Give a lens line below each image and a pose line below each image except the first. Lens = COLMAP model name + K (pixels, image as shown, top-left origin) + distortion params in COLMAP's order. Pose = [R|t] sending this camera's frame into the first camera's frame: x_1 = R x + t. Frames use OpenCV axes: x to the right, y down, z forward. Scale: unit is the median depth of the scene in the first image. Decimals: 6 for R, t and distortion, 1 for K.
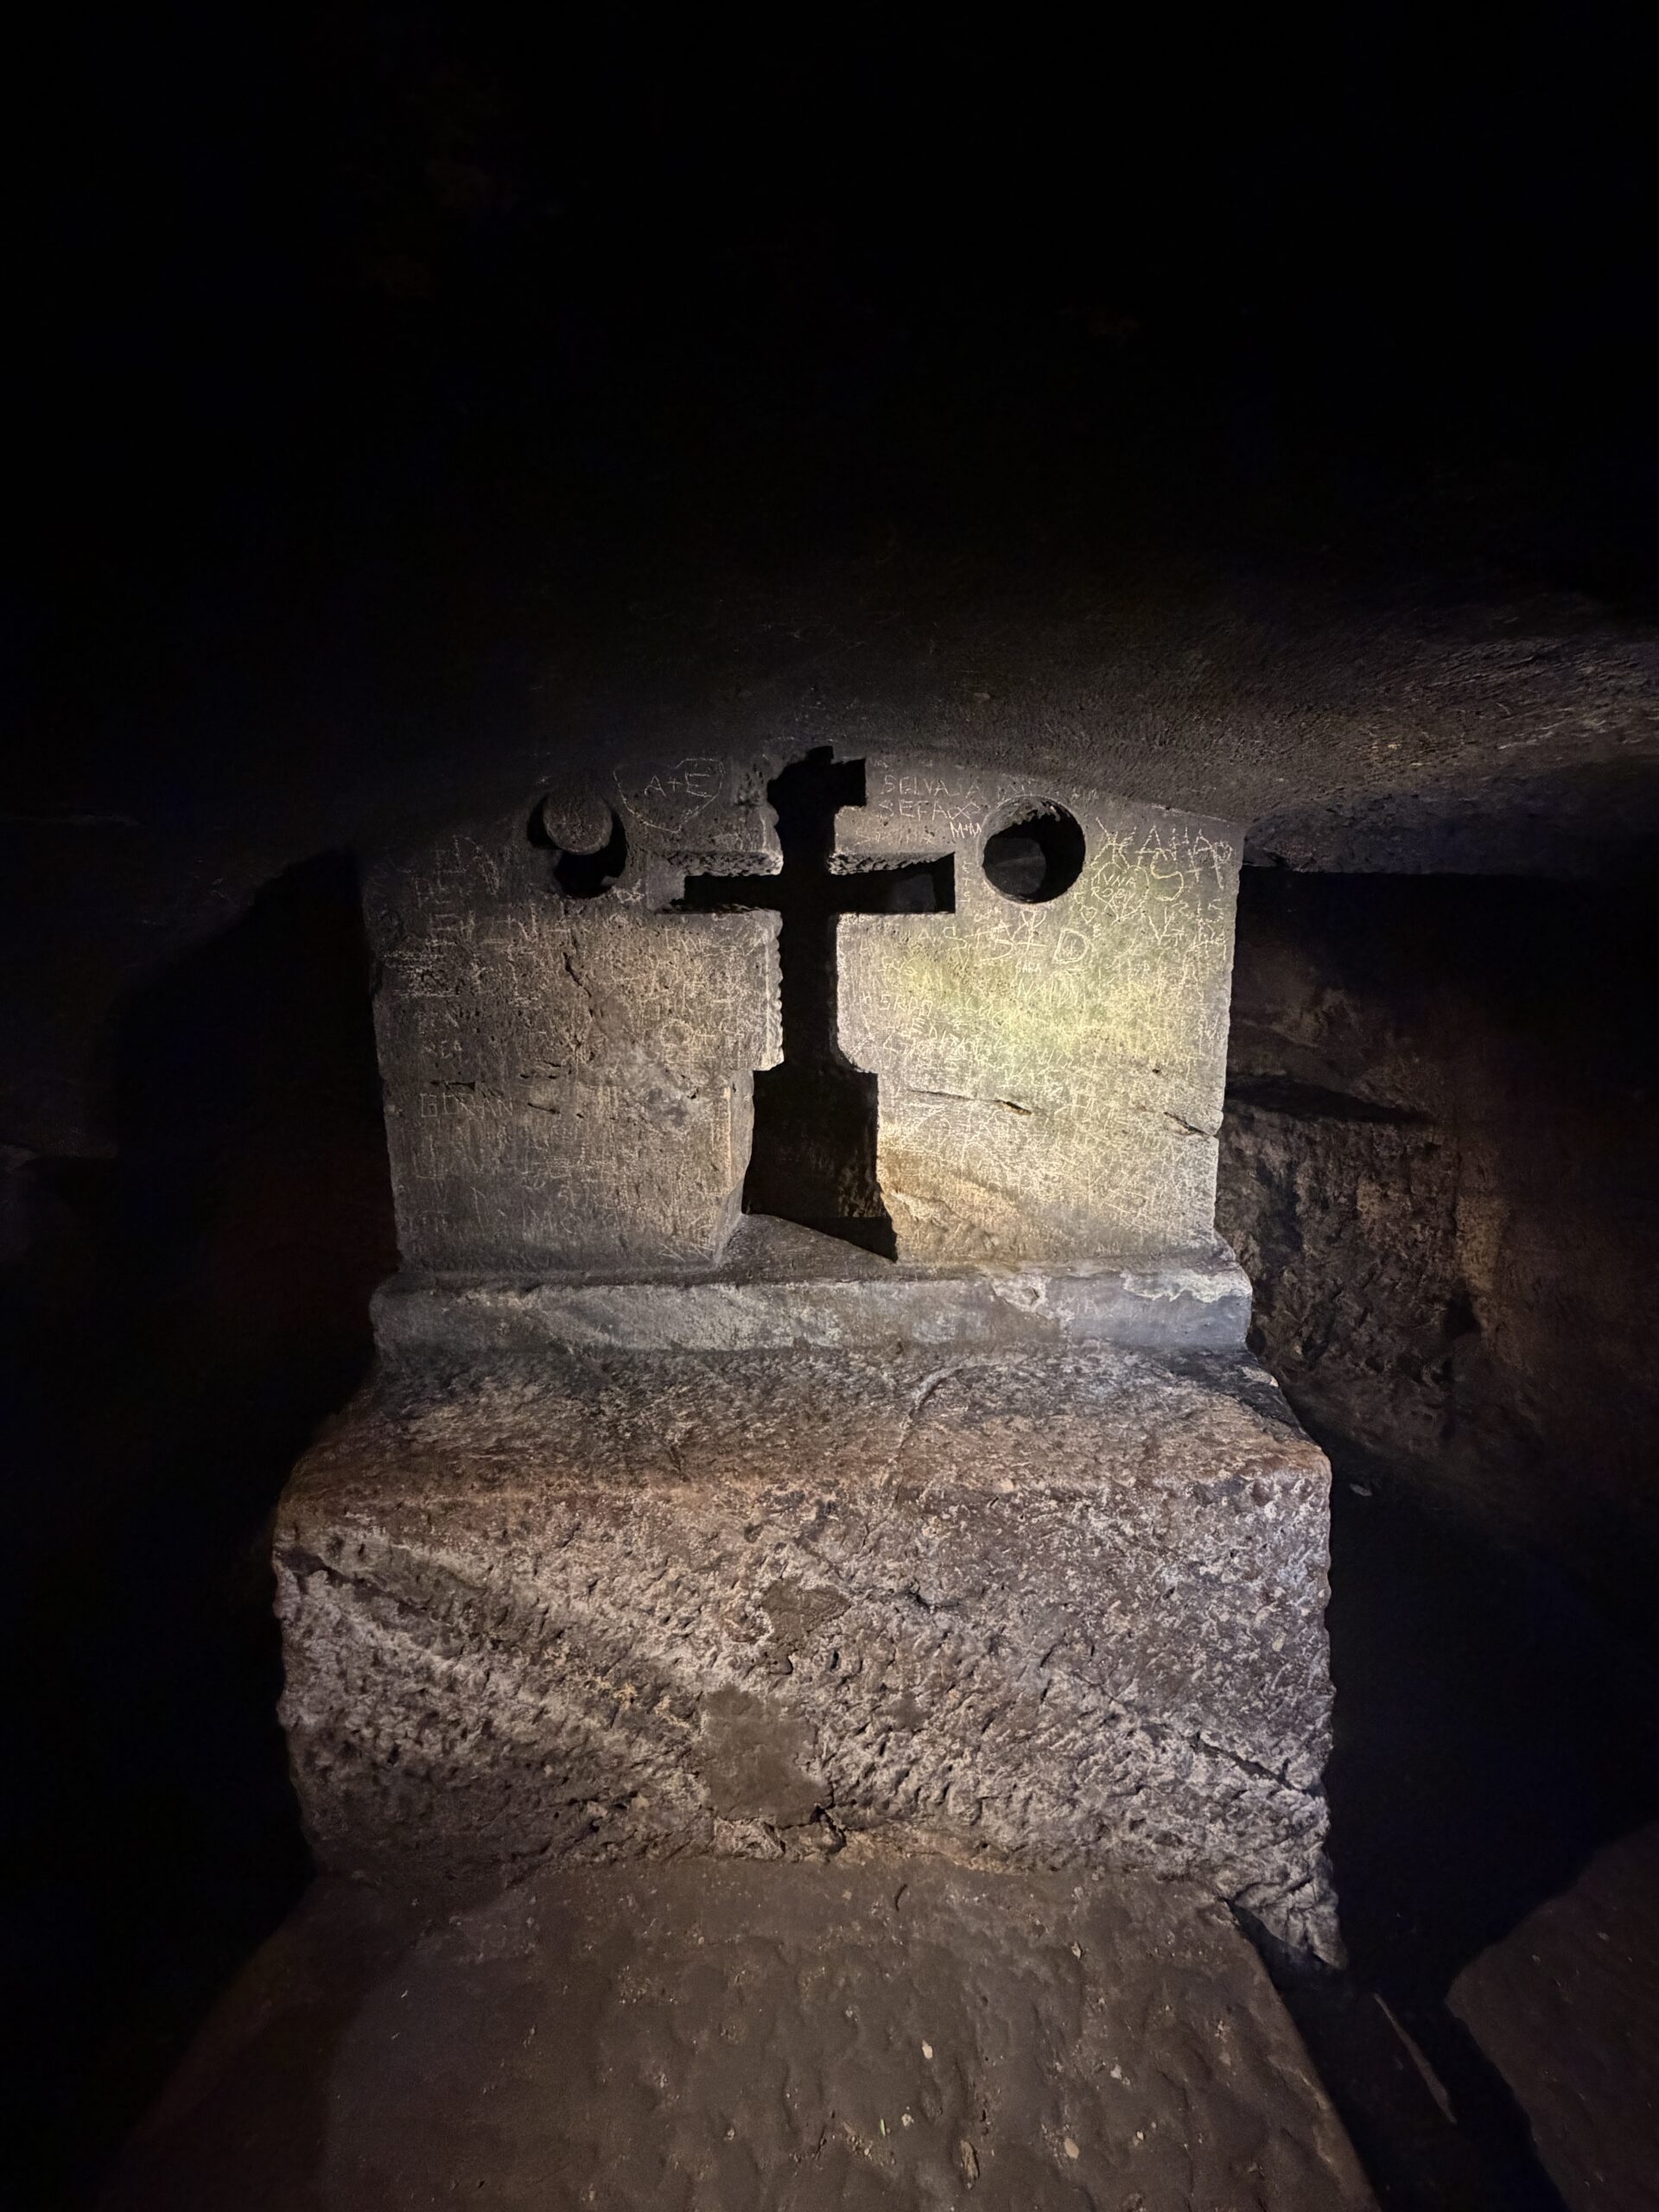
lens RADIAL K [[889.4, 0, 826.6], [0, 889.4, 1107.1], [0, 0, 1]] dist [0.000169, 0.000012]
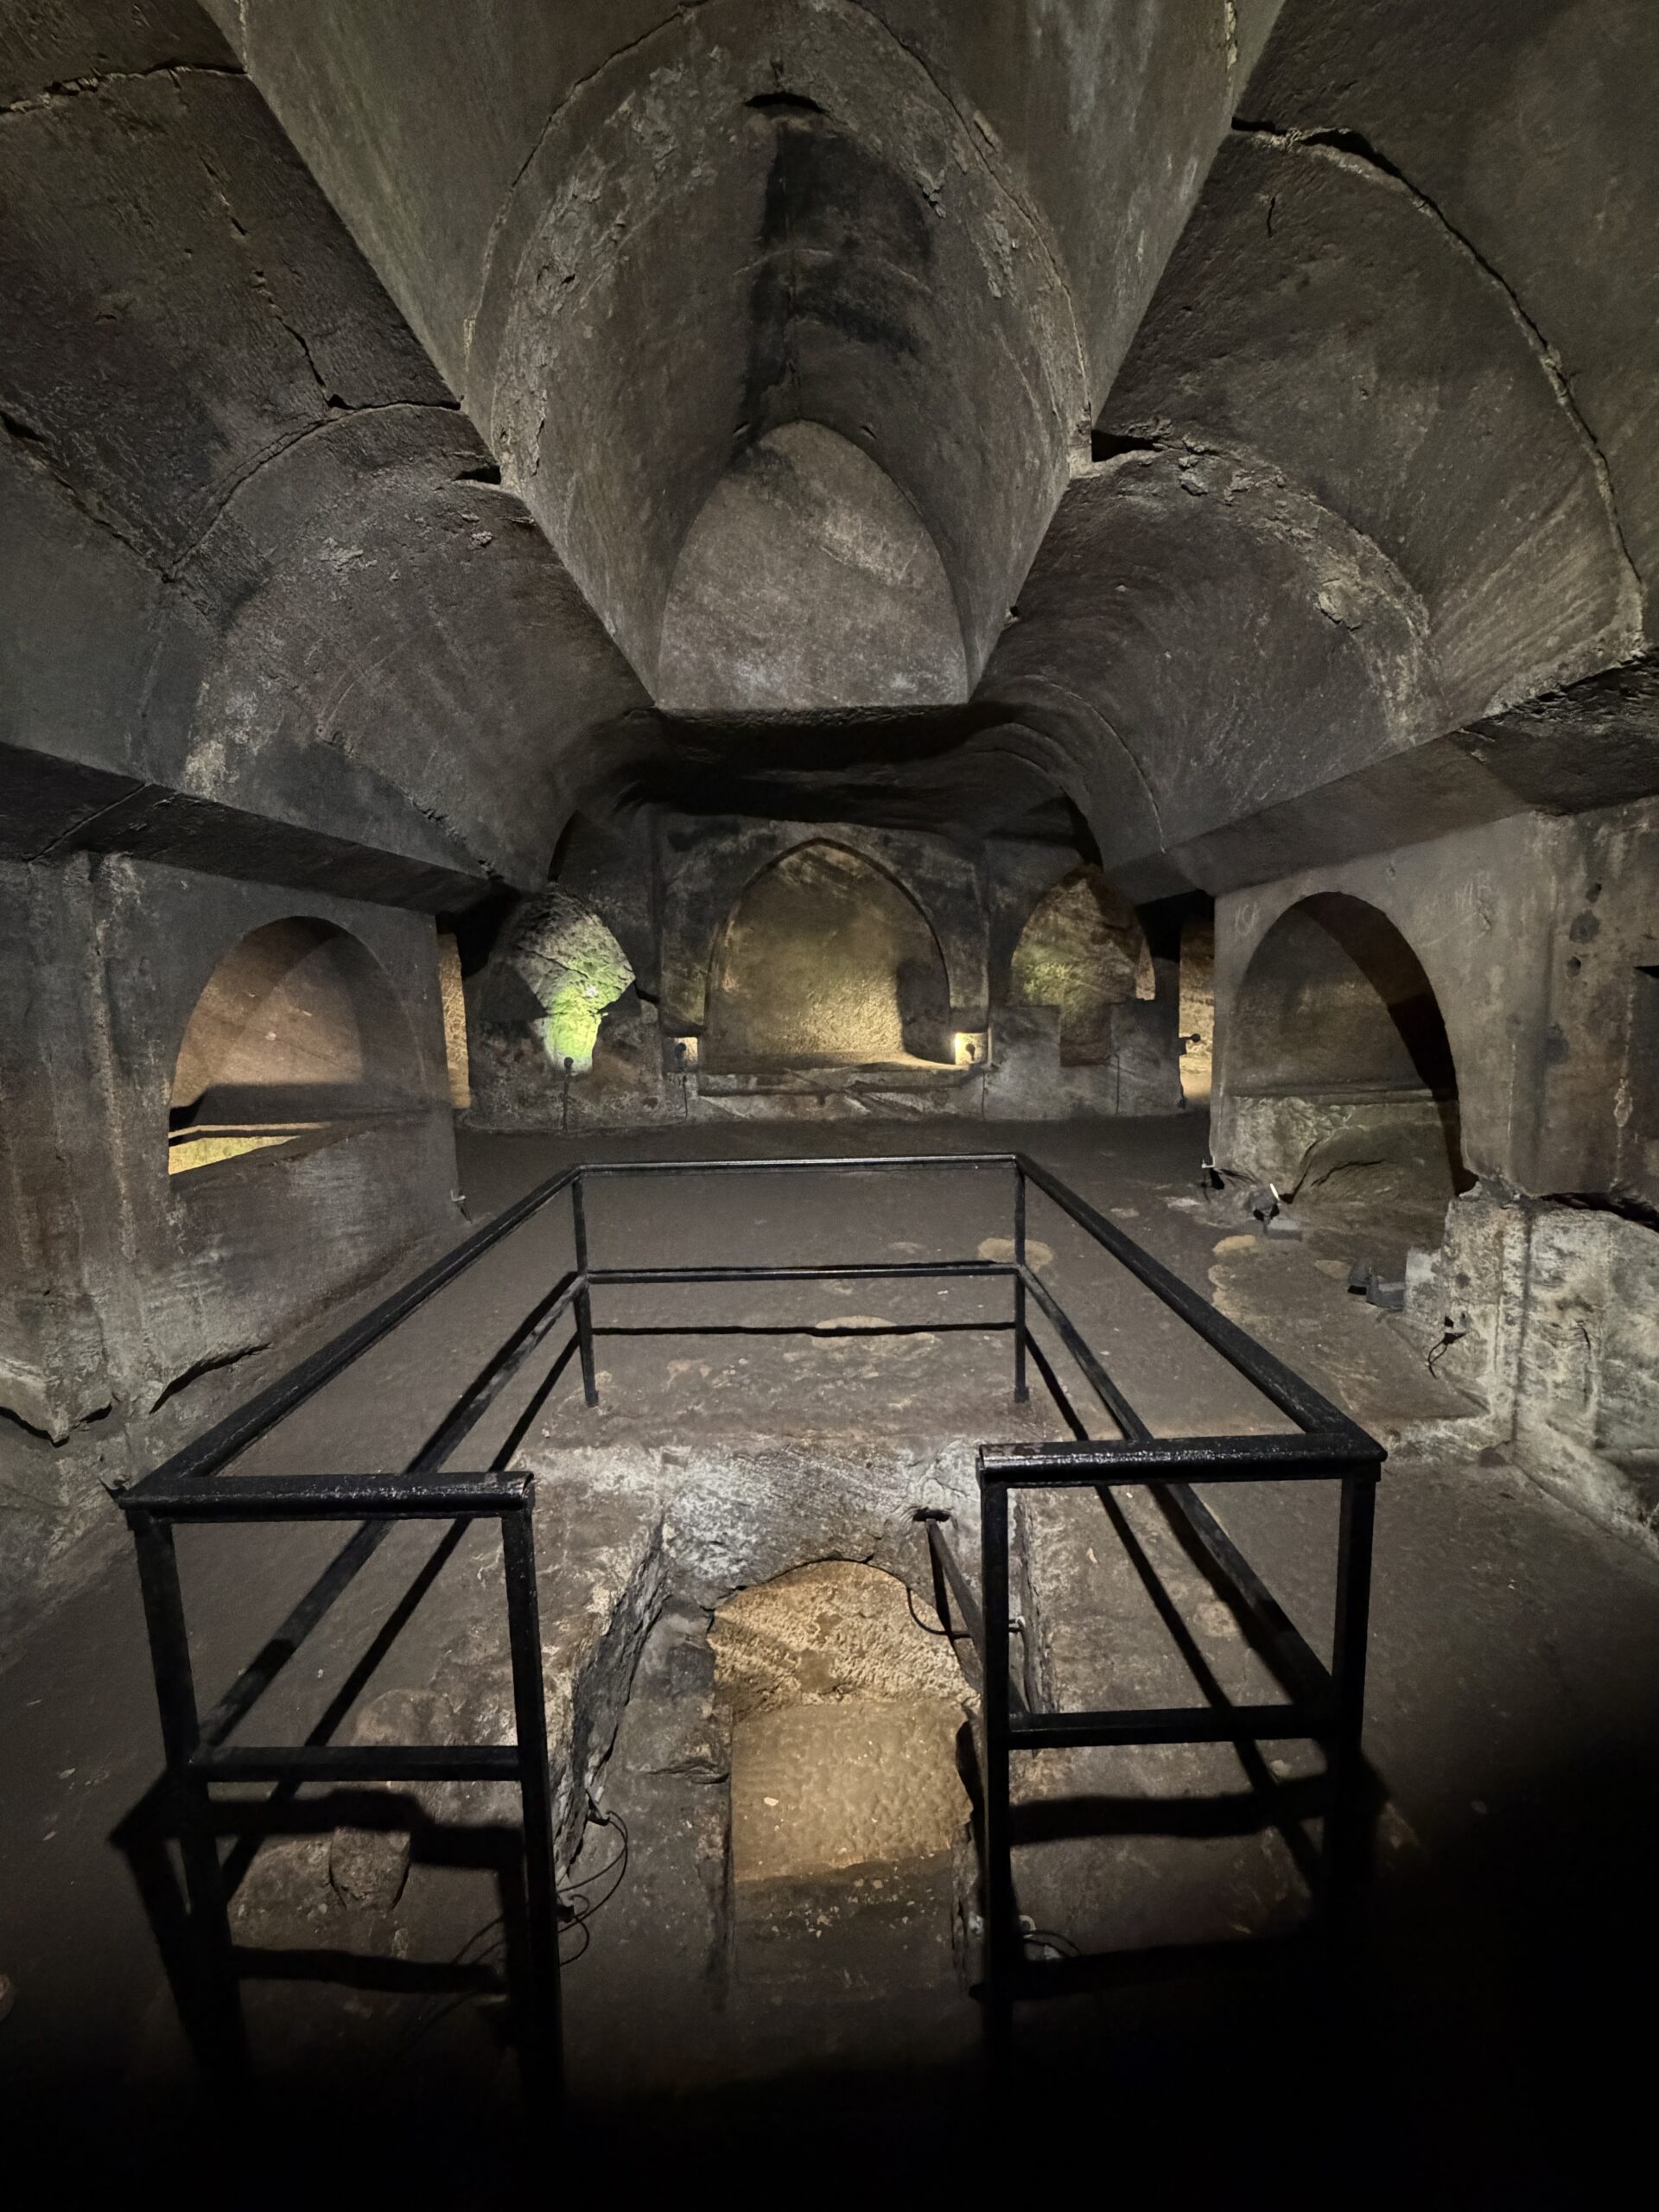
lens RADIAL K [[889.4, 0, 834.2], [0, 889.4, 1100.3], [0, 0, 1]] dist [0.000169, 0.000012]
pose [[0.995440, -0.037030, 0.087907, -0.224012], [0.043033, 0.996797, -0.067406, -1.151821], [-0.085129, 0.070881, 0.993845, -2.439014]]
